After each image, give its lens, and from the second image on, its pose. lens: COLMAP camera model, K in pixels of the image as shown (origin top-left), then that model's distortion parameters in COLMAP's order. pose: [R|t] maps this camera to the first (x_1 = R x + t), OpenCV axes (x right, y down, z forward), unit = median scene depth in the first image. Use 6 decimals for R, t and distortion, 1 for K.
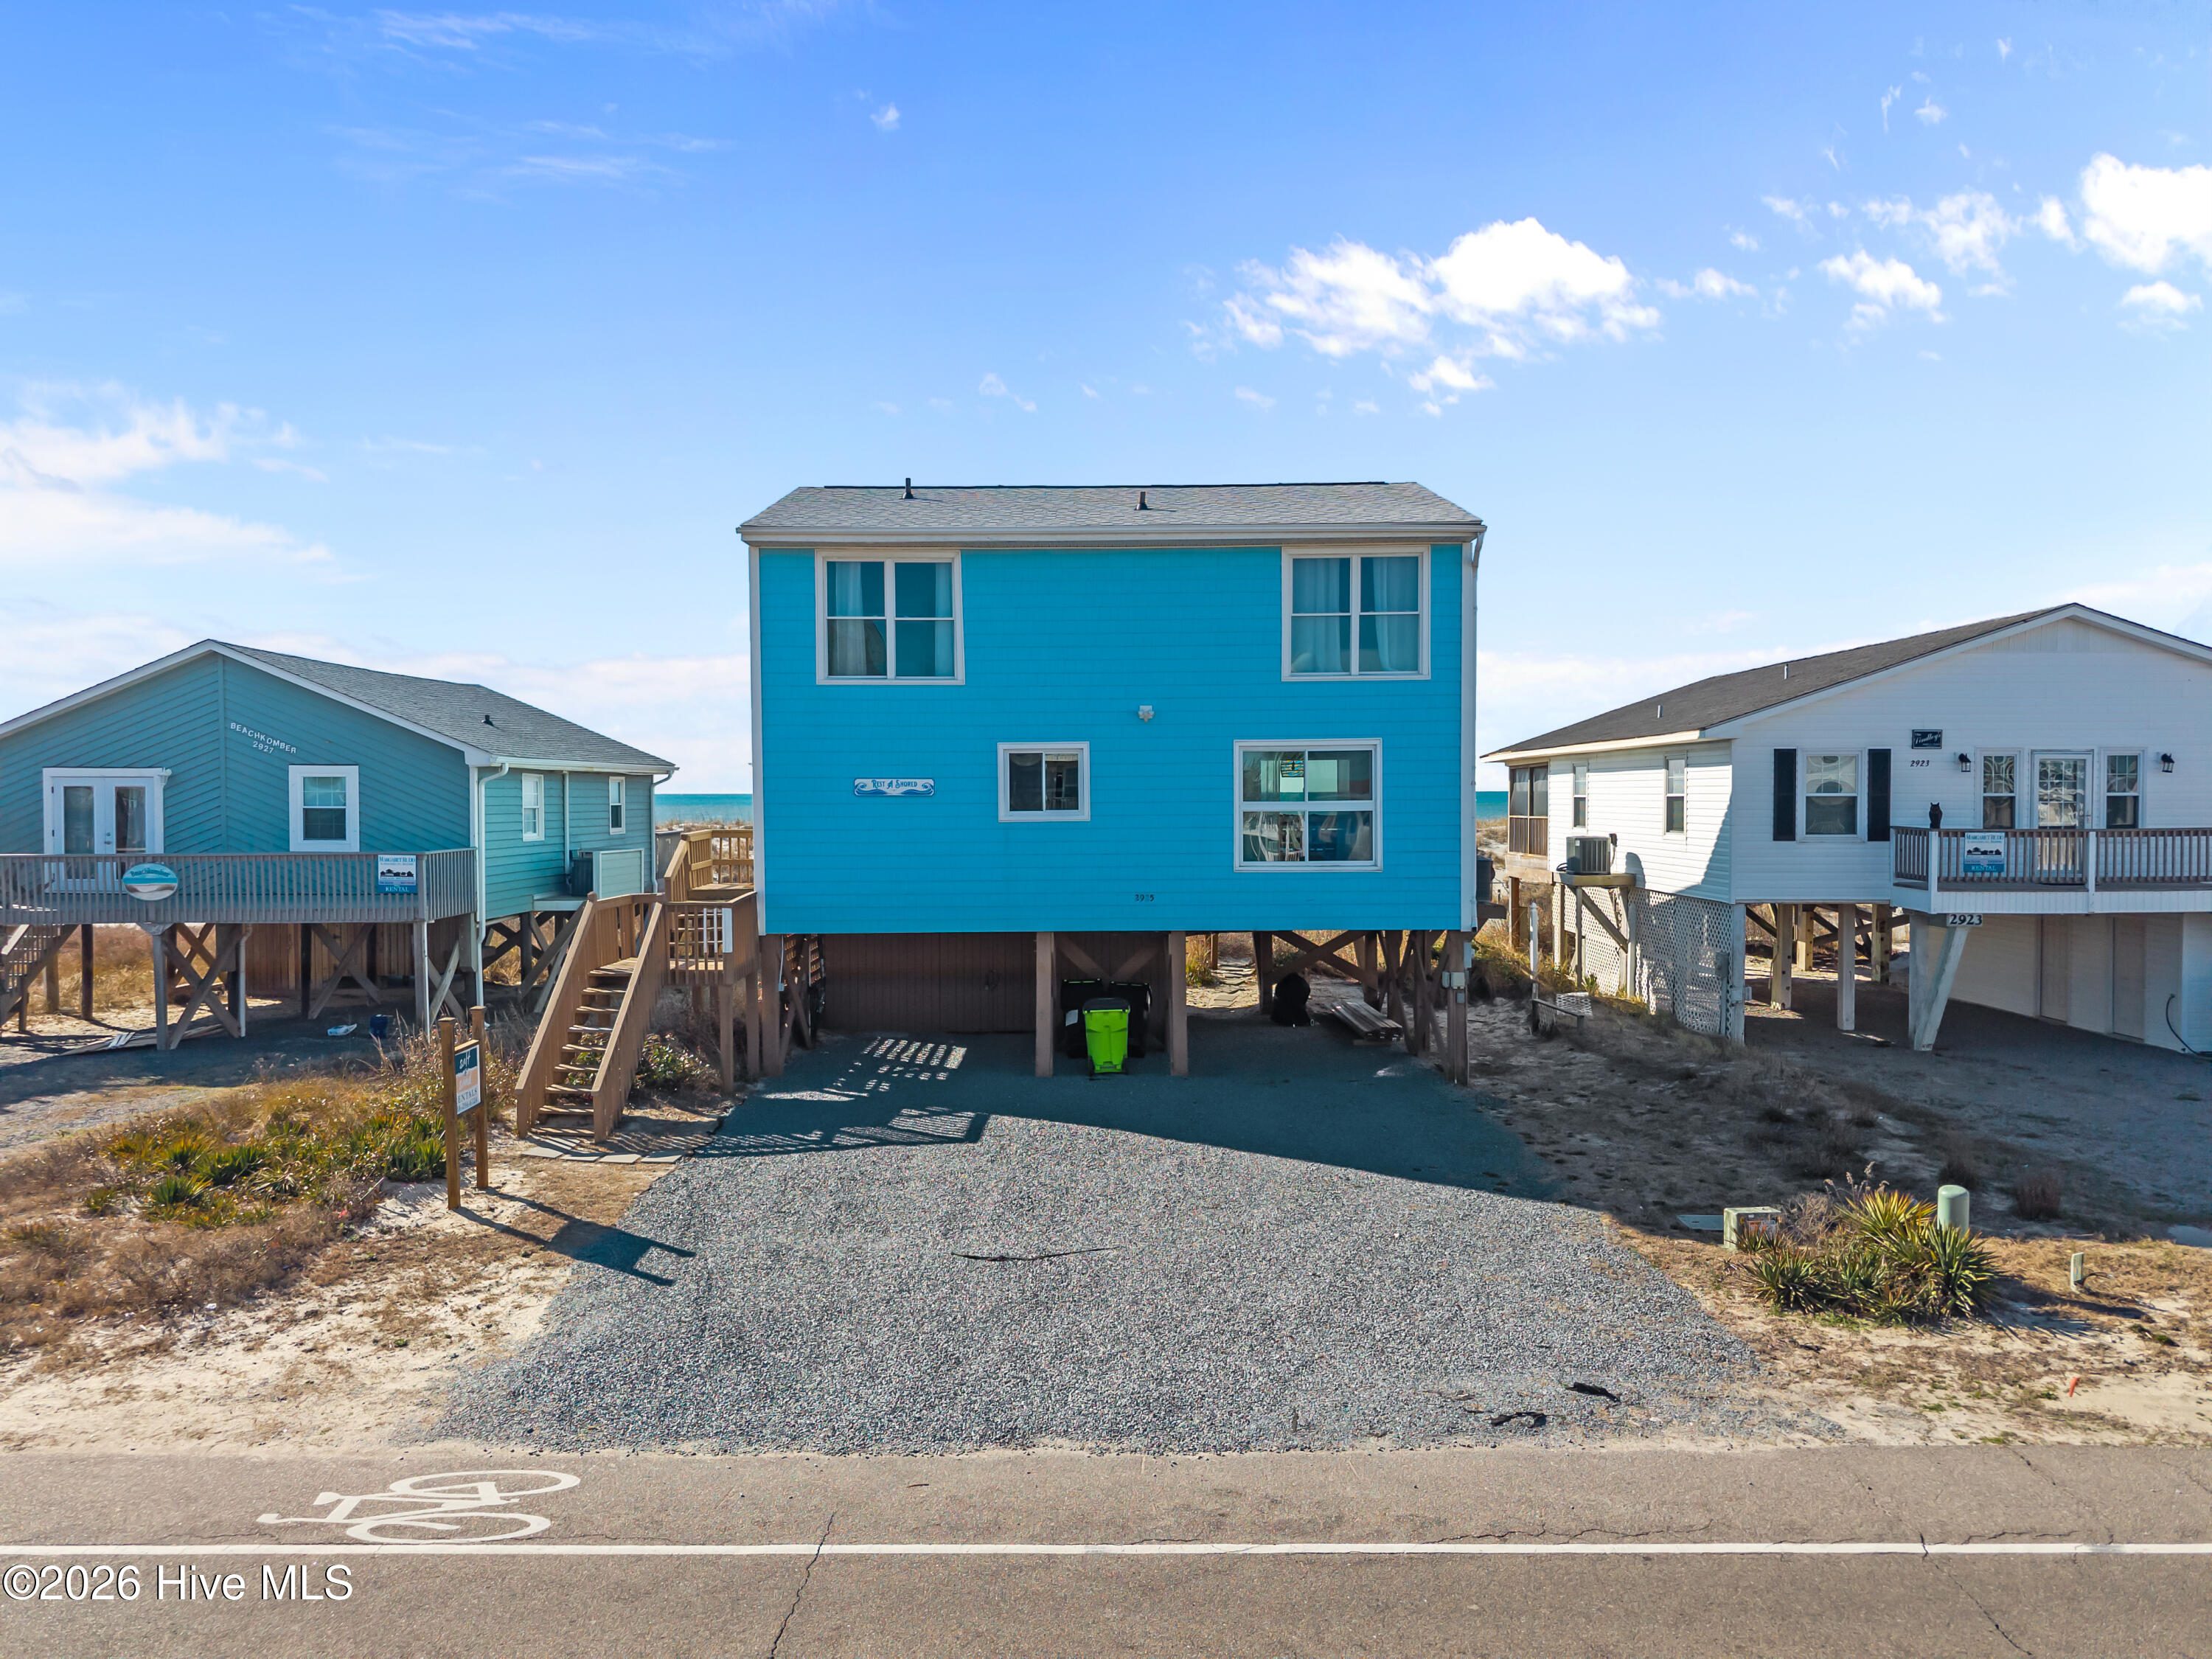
lens RADIAL K [[1510.4, 0, 1081.0], [0, 1510.4, 817.3], [0, 0, 1]] dist [0.006053, -0.003233]
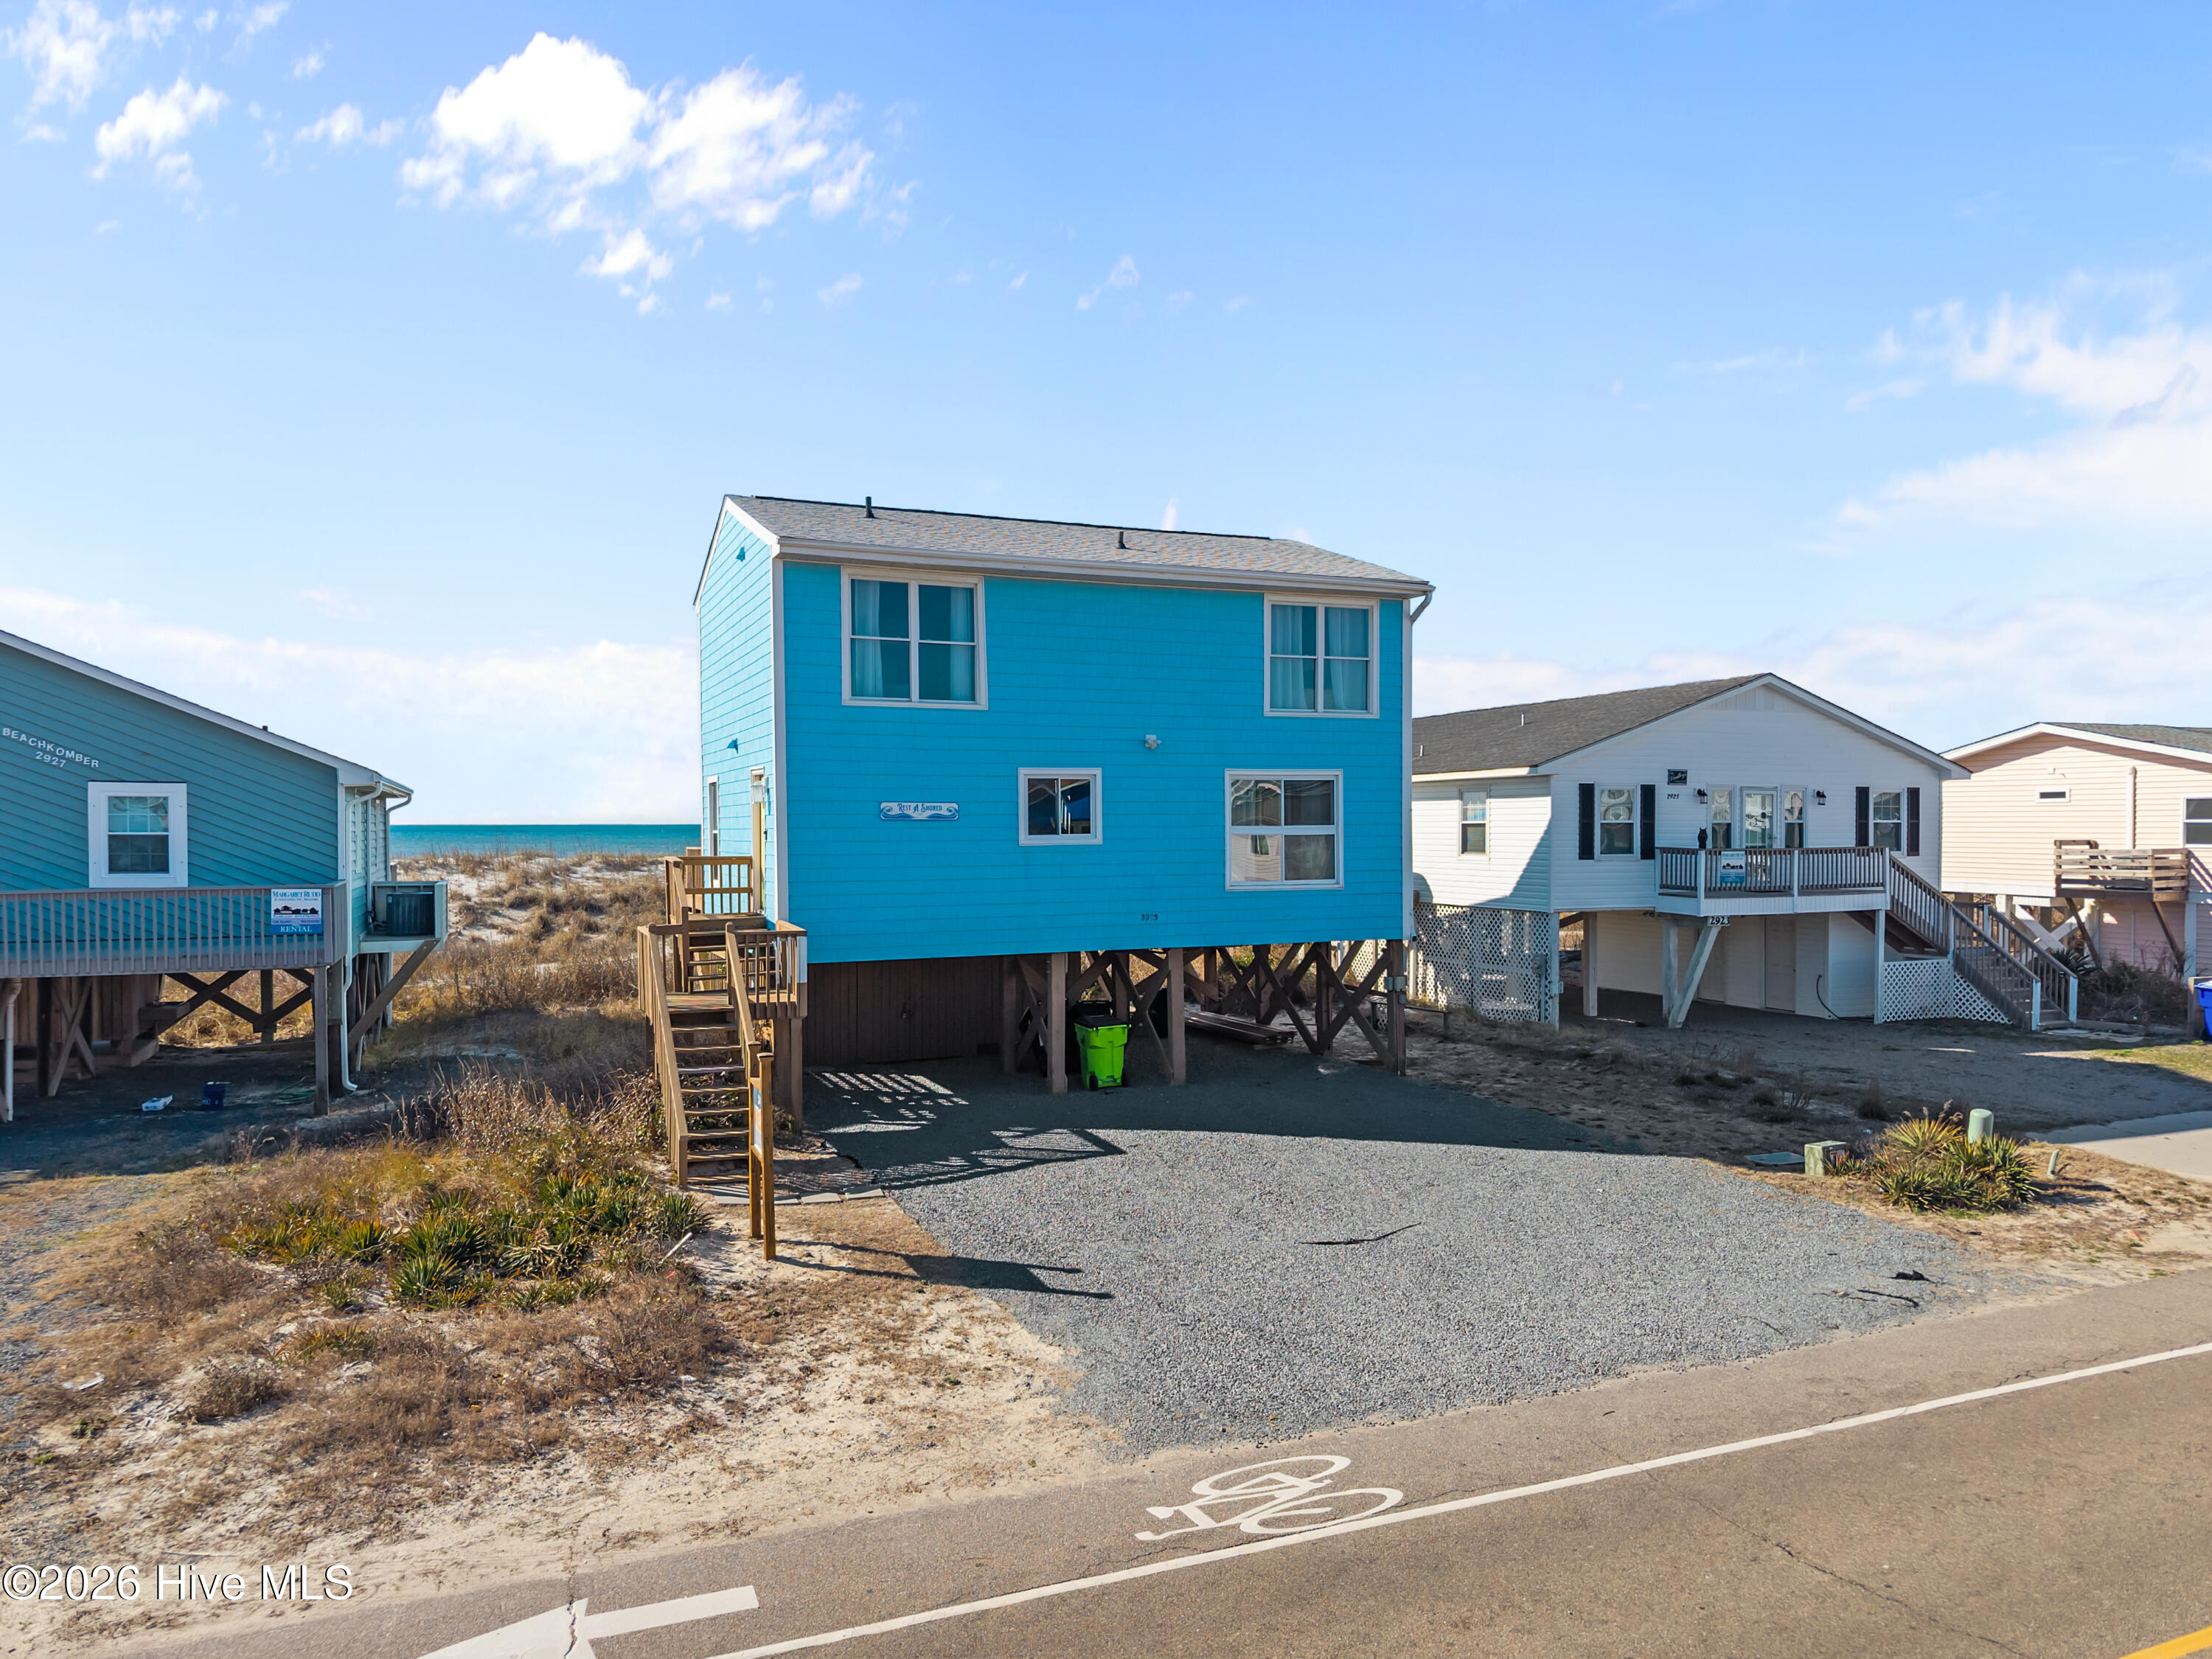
lens RADIAL K [[1521.6, 0, 1106.0], [0, 1521.6, 829.5], [0, 0, 1]] dist [0.007241, -0.004126]
pose [[0.919036, -0.000037, 0.394174, -0.581615], [0.005264, 0.999912, -0.012178, 0.007036], [-0.394139, 0.013267, 0.918955, 0.052119]]
